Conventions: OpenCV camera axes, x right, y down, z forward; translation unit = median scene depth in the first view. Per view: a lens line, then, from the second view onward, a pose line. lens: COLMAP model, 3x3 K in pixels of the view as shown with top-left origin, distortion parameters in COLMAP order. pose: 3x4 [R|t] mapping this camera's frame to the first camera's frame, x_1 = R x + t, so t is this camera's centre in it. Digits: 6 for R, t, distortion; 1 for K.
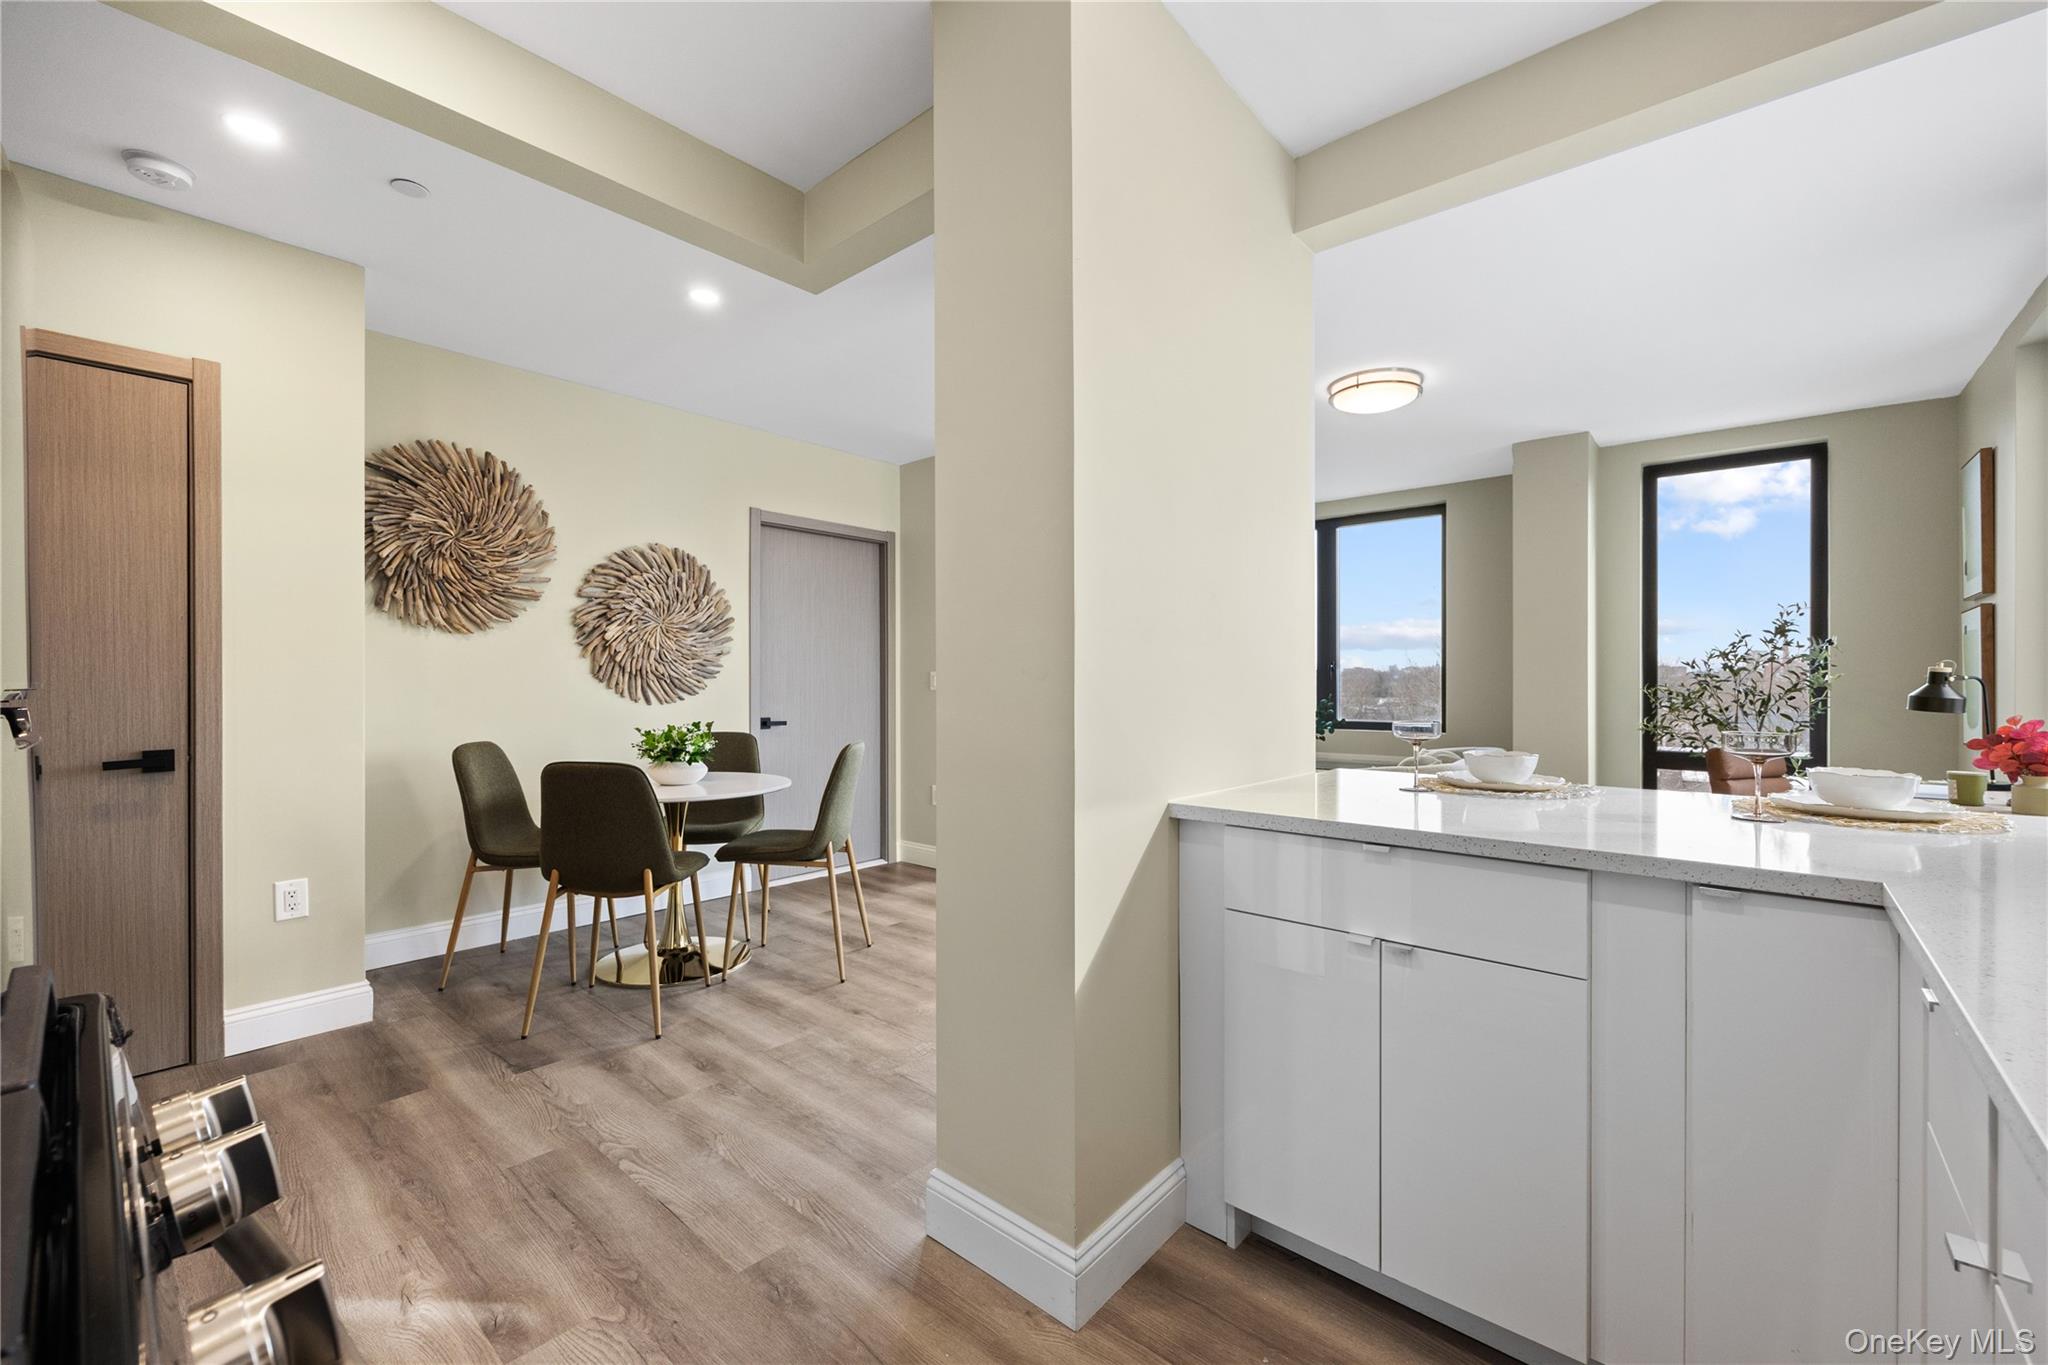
lens RADIAL K [[839.0, 0, 1019.4], [0, 839.0, 695.7], [0, 0, 1]] dist [0.001221, 0.000070]
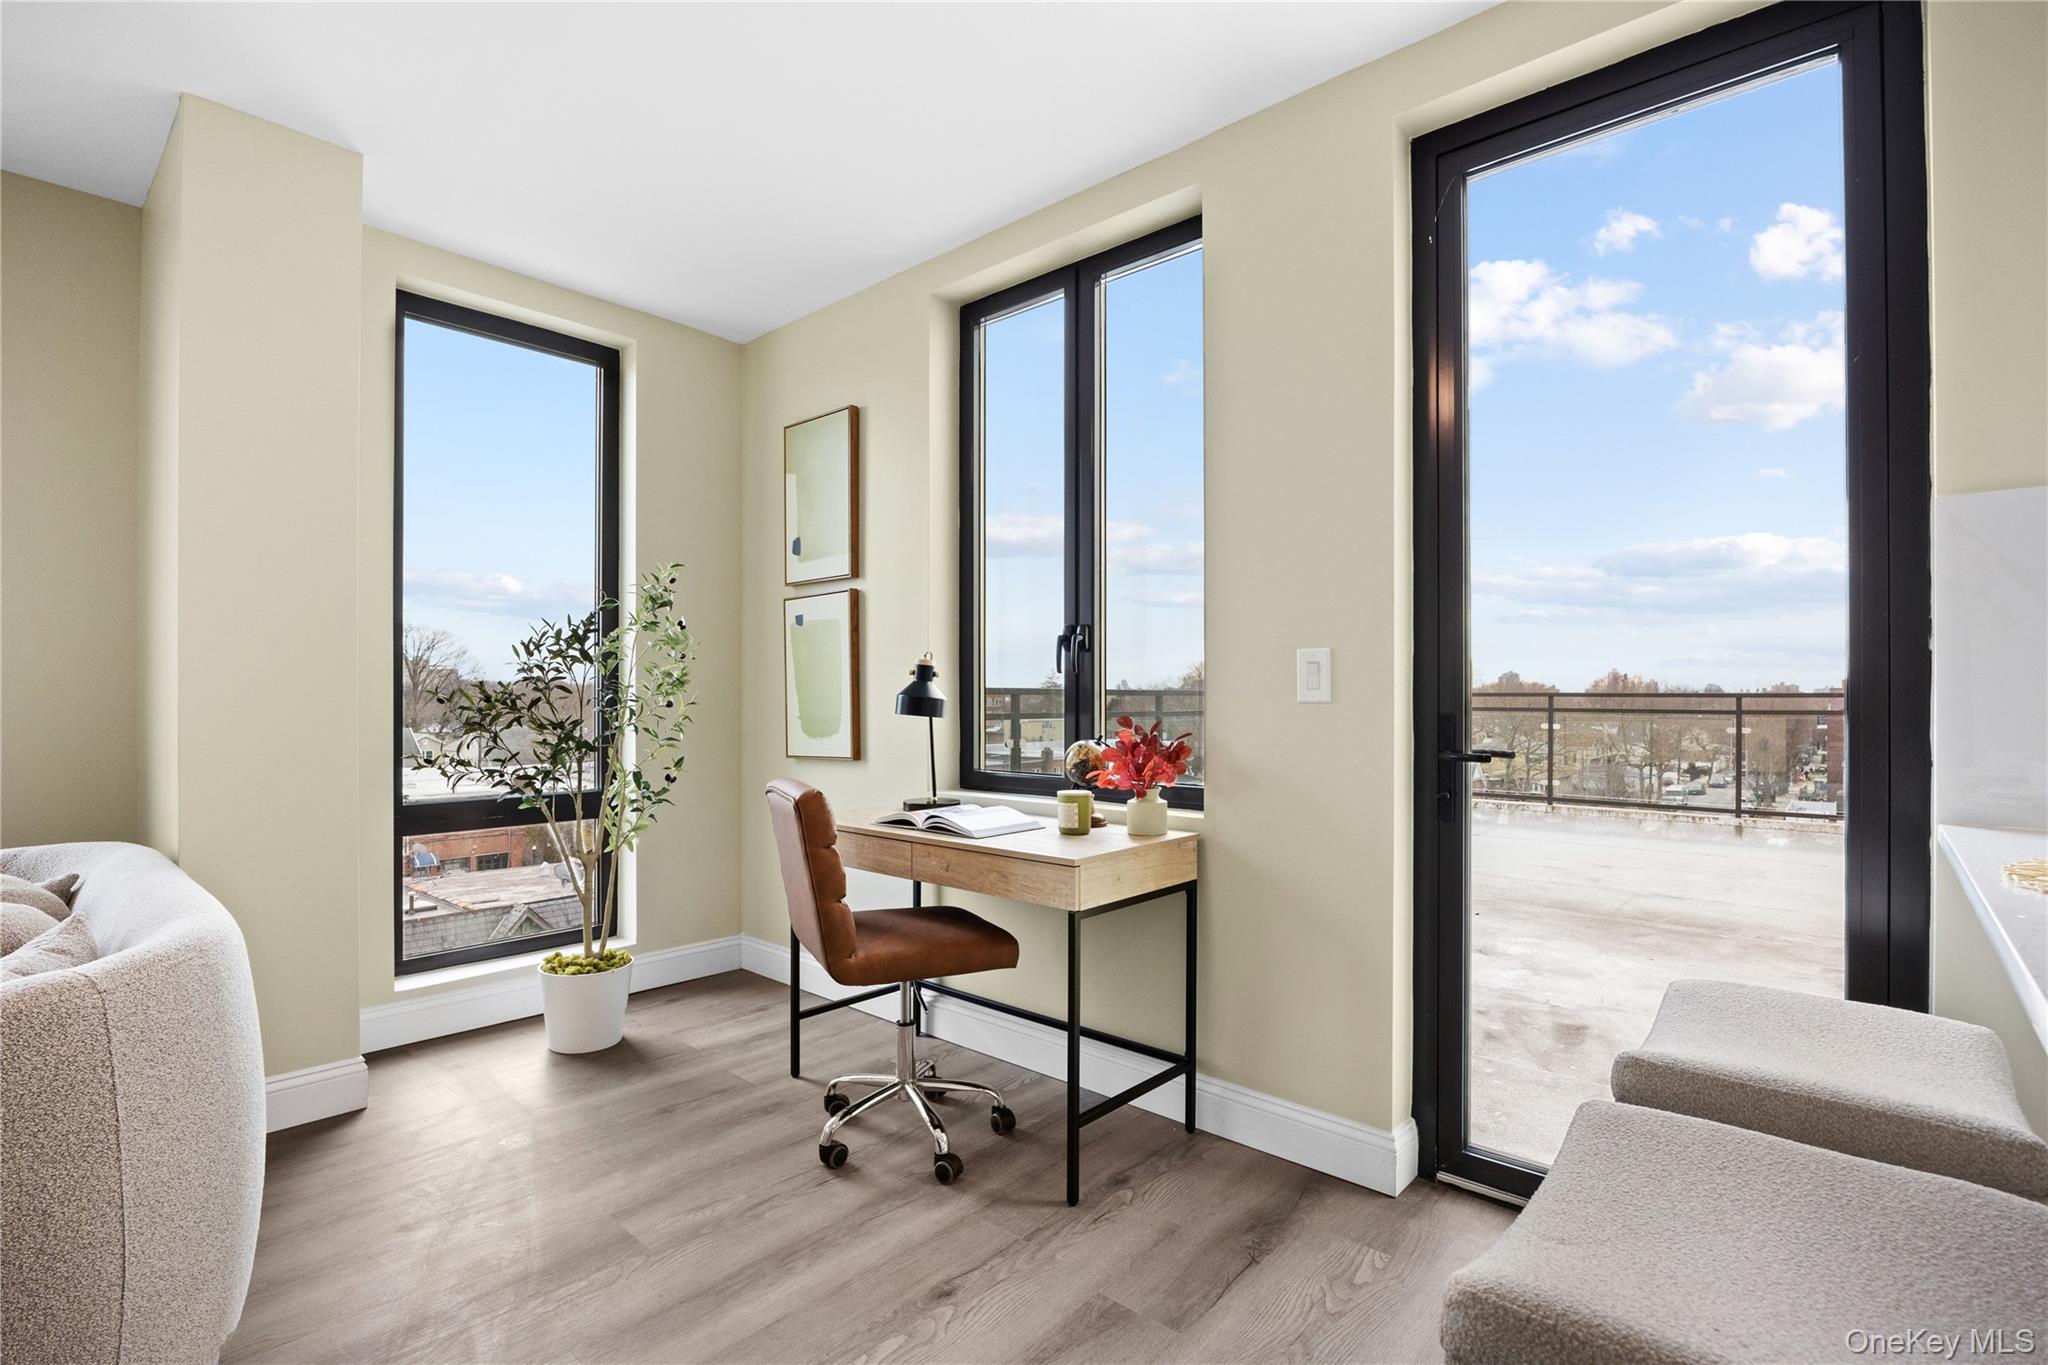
lens RADIAL K [[975.0, 0, 1024.0], [0, 975.0, 682.5], [0, 0, 1]] dist [-0.002275, -0.000110]
pose [[-0.006112, 0.011277, 0.999918, 0.274859], [0.009288, 0.999894, -0.011220, 0.000290], [-0.999938, 0.009219, -0.006216, 1.561022]]
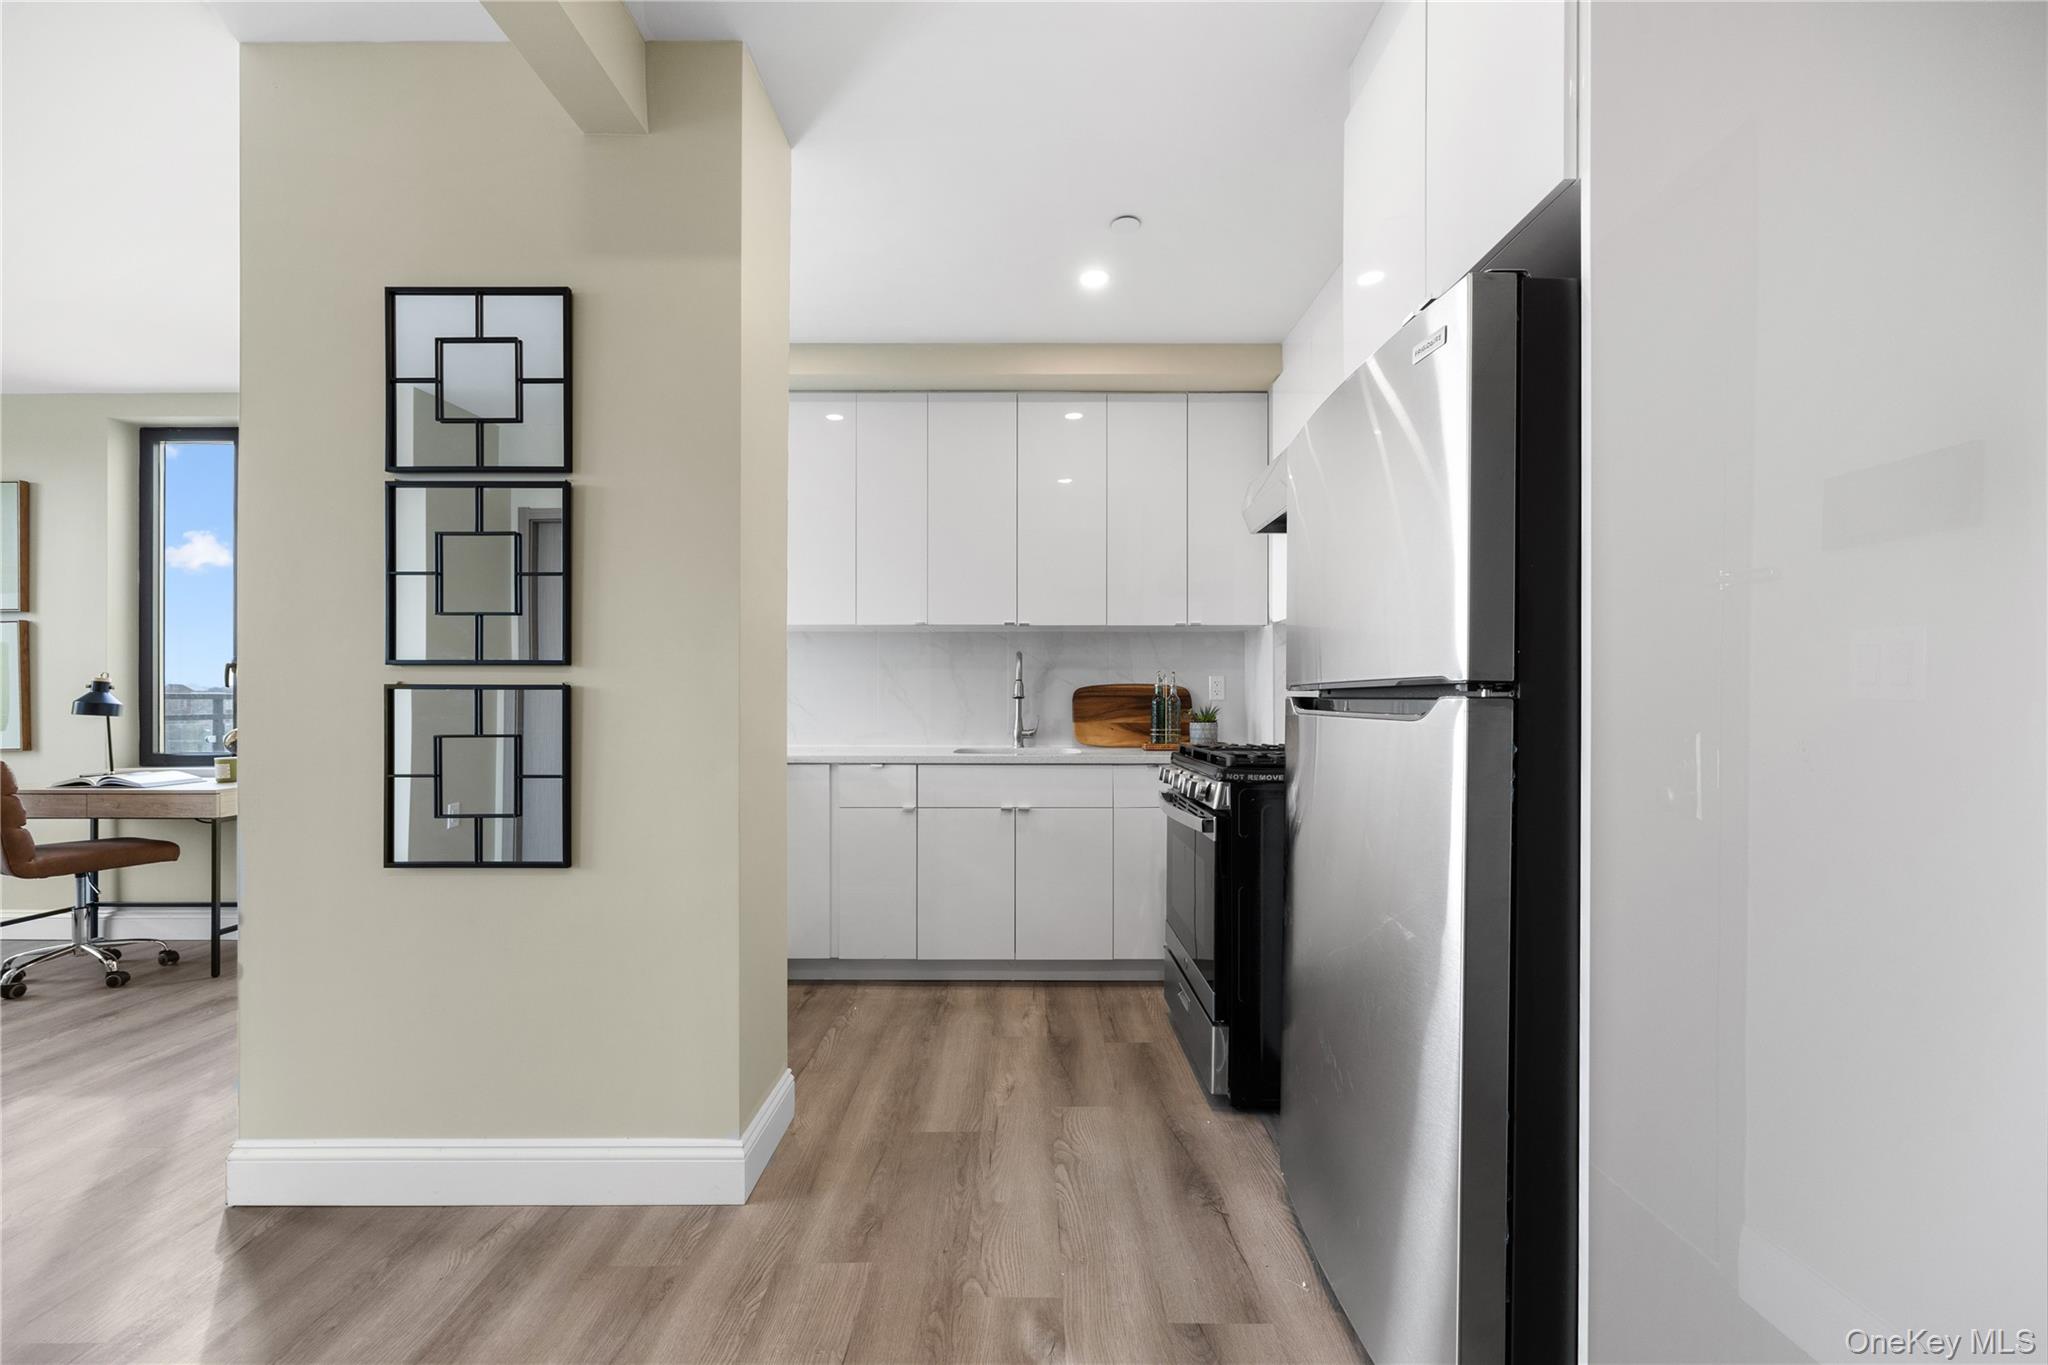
lens RADIAL K [[839.0, 0, 1019.4], [0, 839.0, 695.7], [0, 0, 1]] dist [0.001221, 0.000070]
pose [[-0.660170, -0.000249, 0.751116, -1.107693], [0.005677, 0.999970, 0.005321, -0.010651], [-0.751095, 0.007777, -0.660148, 1.389113]]
